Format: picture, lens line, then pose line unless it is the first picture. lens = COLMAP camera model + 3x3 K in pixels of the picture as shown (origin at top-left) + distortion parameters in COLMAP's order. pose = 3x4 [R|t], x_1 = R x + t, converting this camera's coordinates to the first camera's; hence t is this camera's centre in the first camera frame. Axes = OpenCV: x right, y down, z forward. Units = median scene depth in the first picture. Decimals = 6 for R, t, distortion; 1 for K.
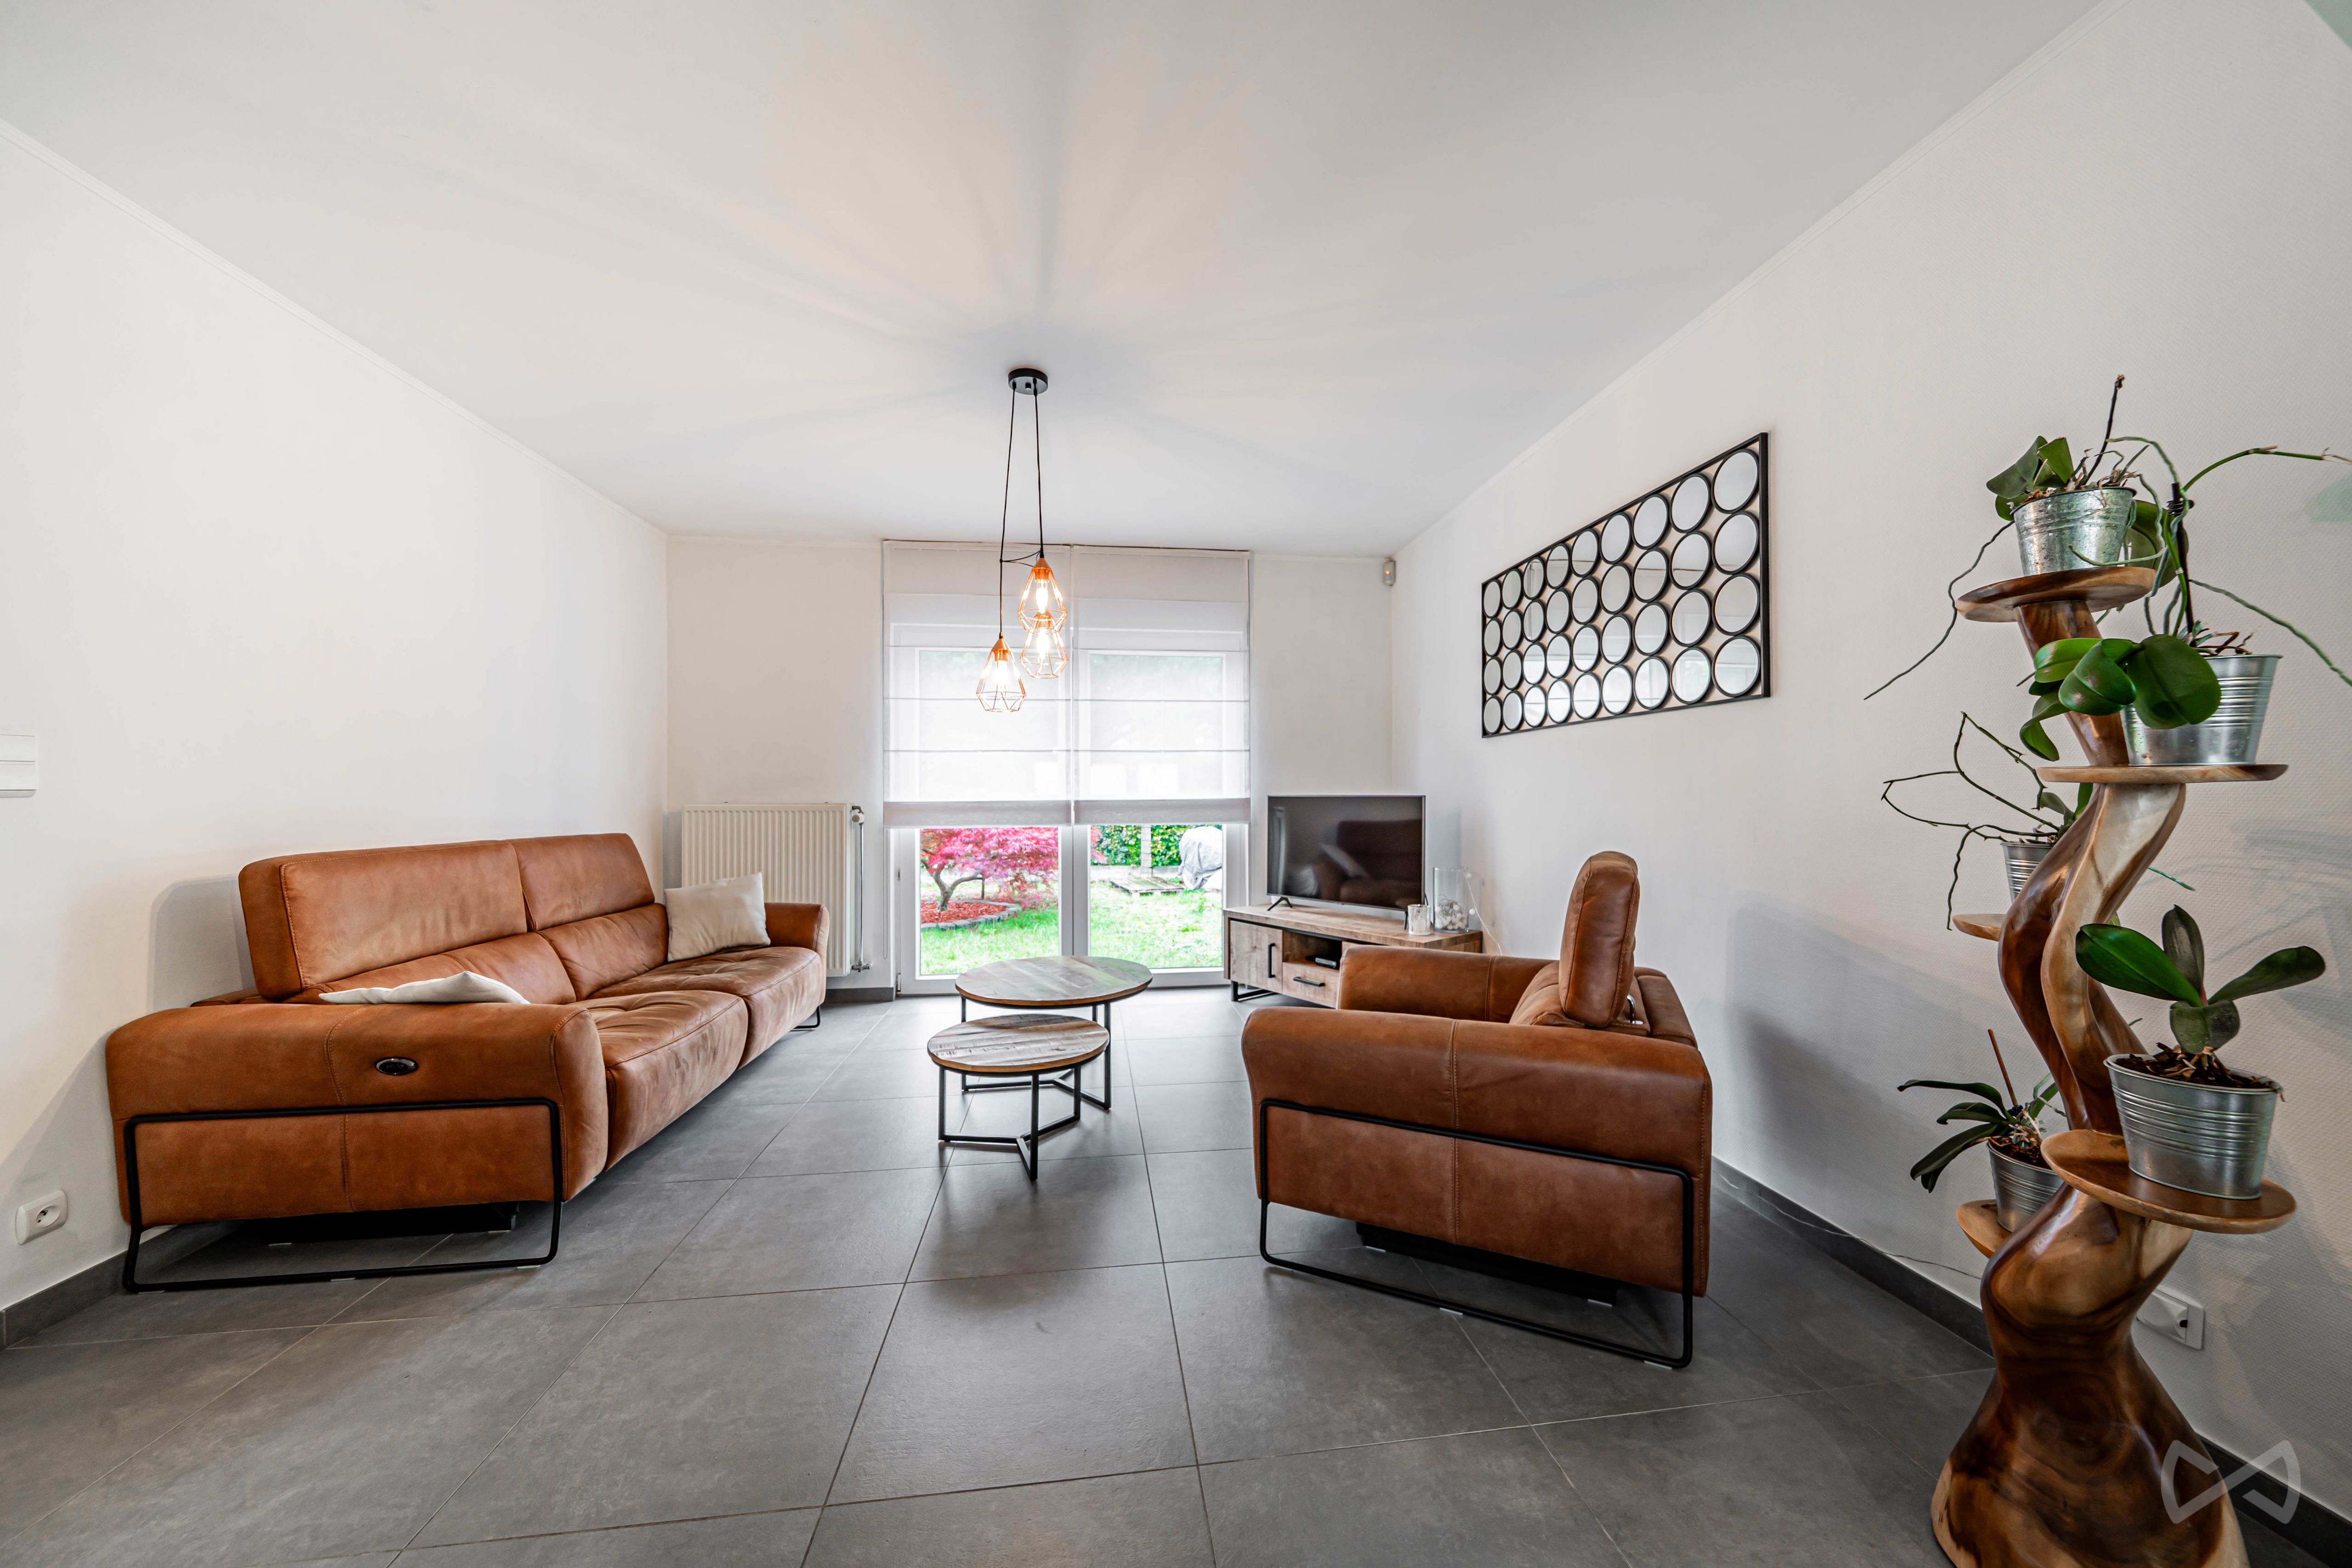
lens RADIAL K [[802.9, 0, 1192.0], [0, 802.9, 796.2], [0, 0, 1]] dist [-0.006714, -0.000033]
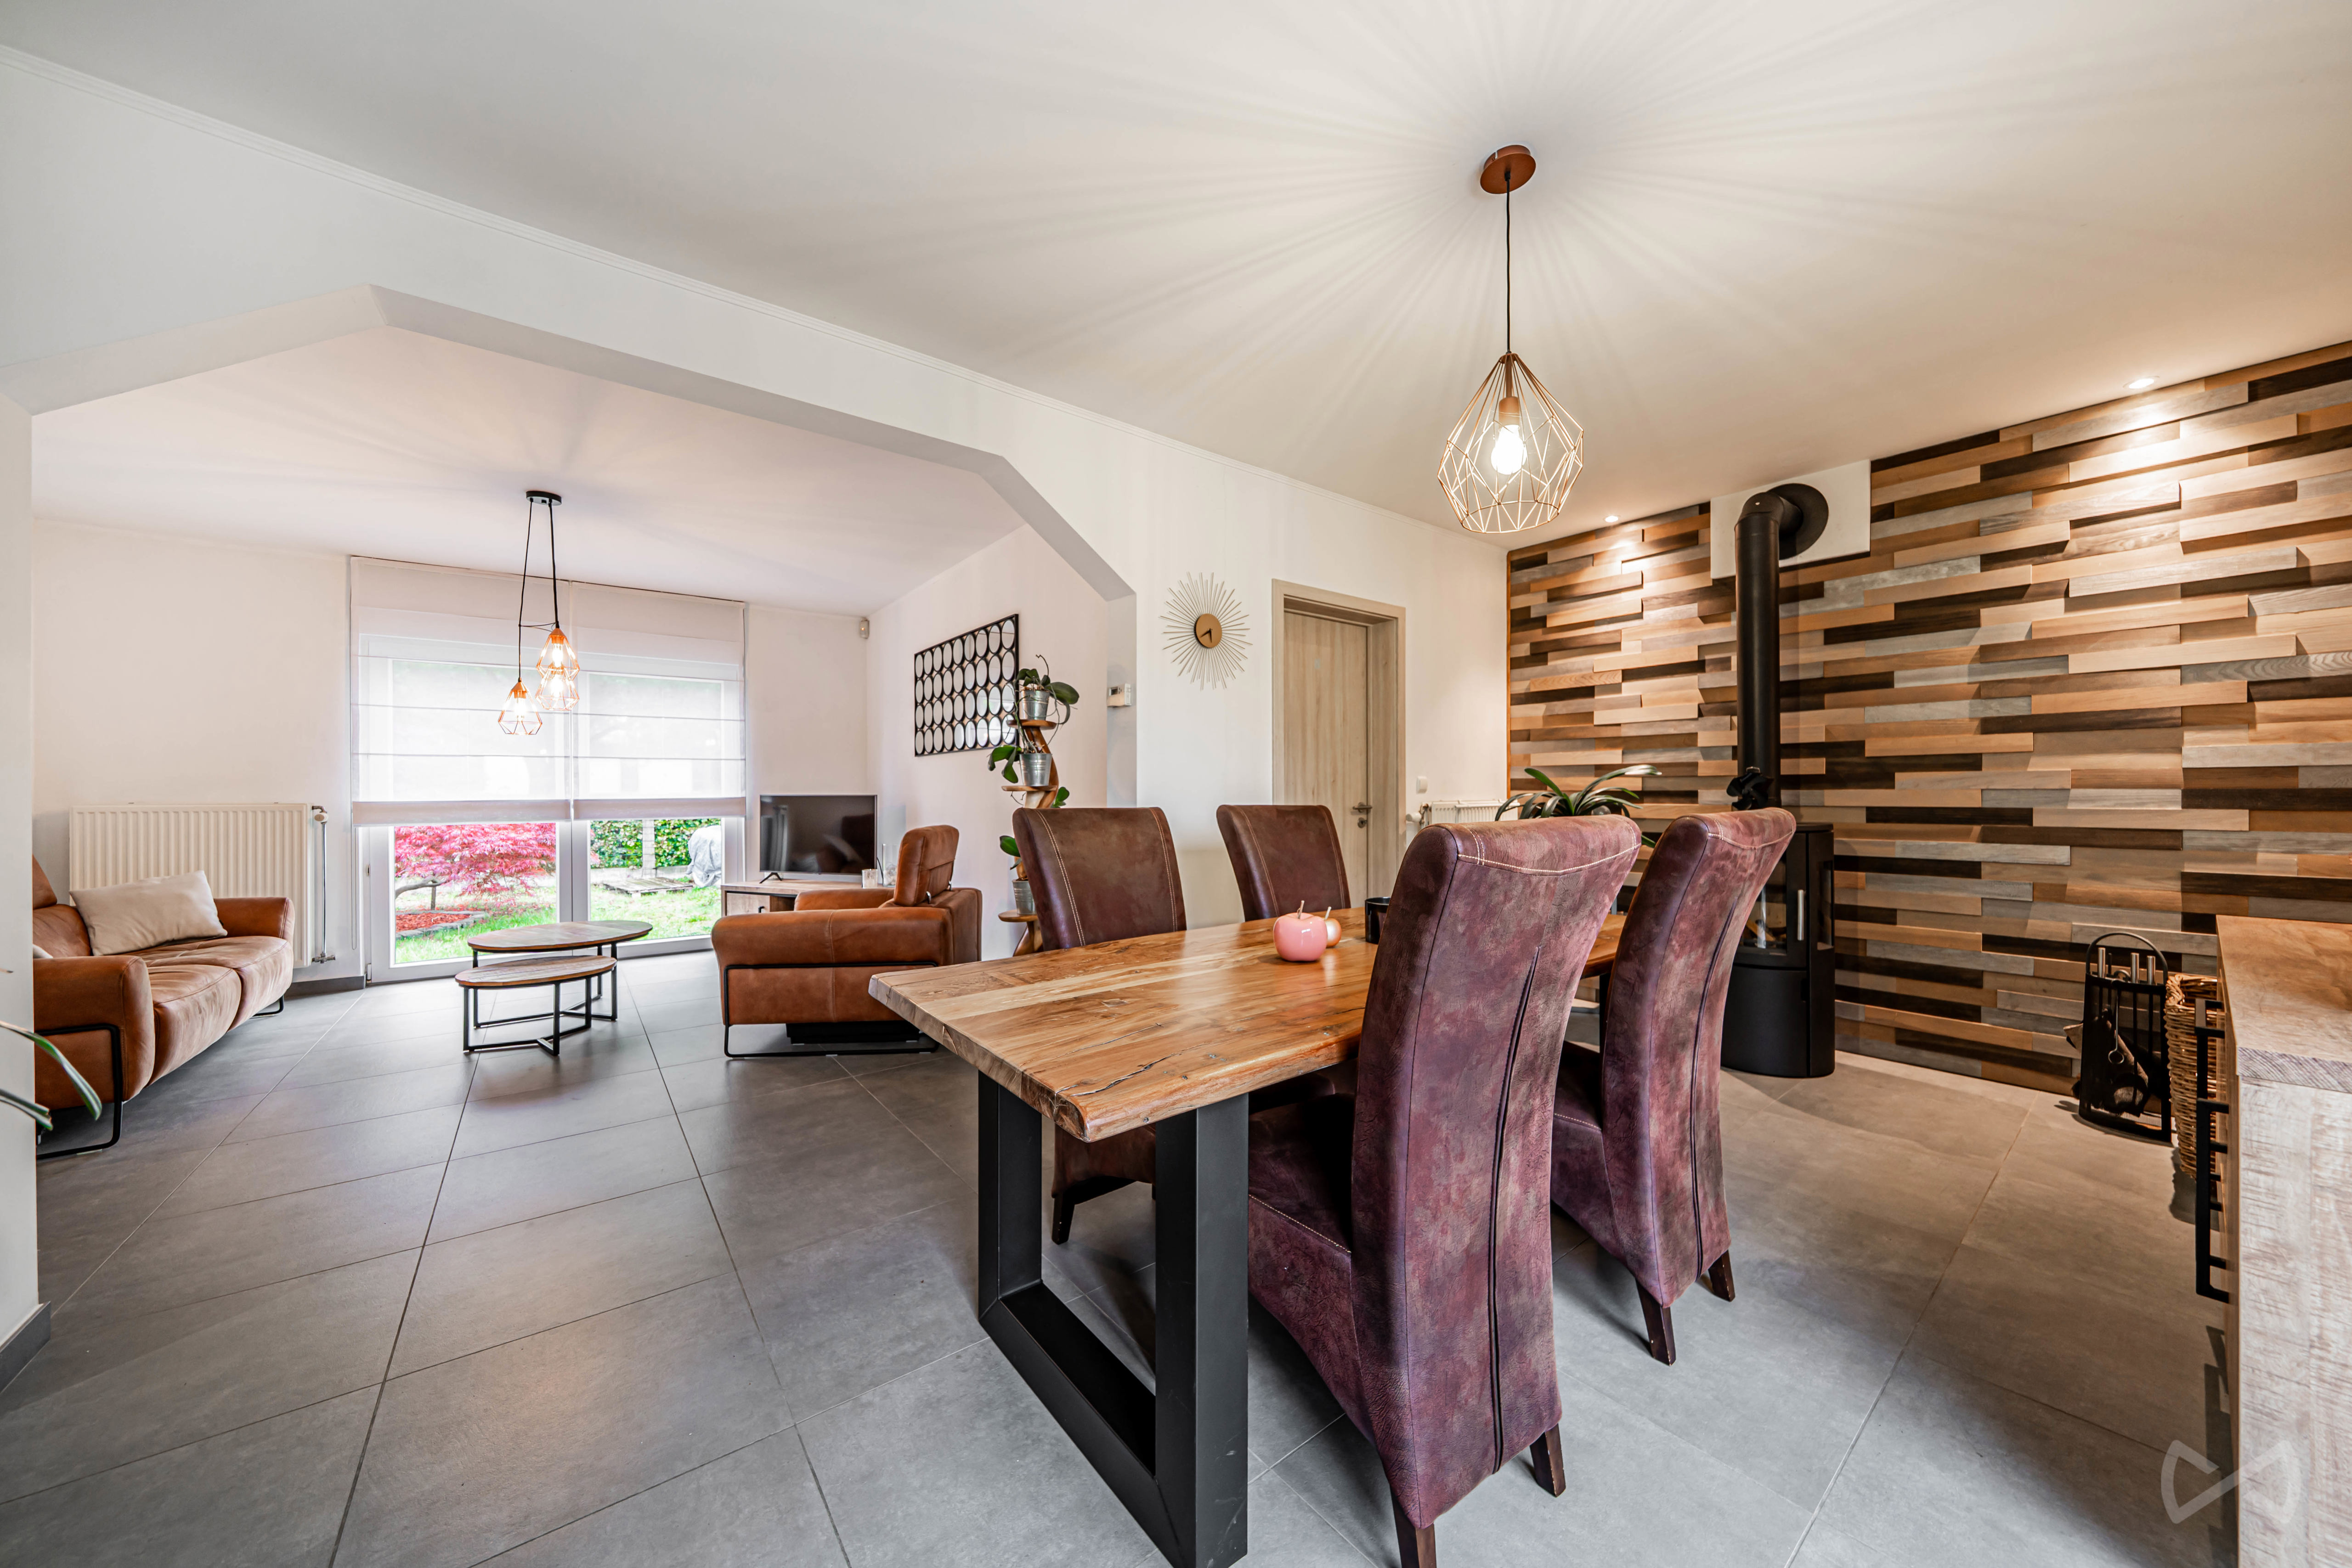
lens RADIAL K [[802.9, 0, 1192.0], [0, 802.9, 796.2], [0, 0, 1]] dist [-0.006714, -0.000033]
pose [[0.858555, -0.002948, 0.512713, 0.035105], [0.001967, 0.999995, 0.002454, -0.000824], [-0.512718, -0.001098, 0.858556, -0.547775]]
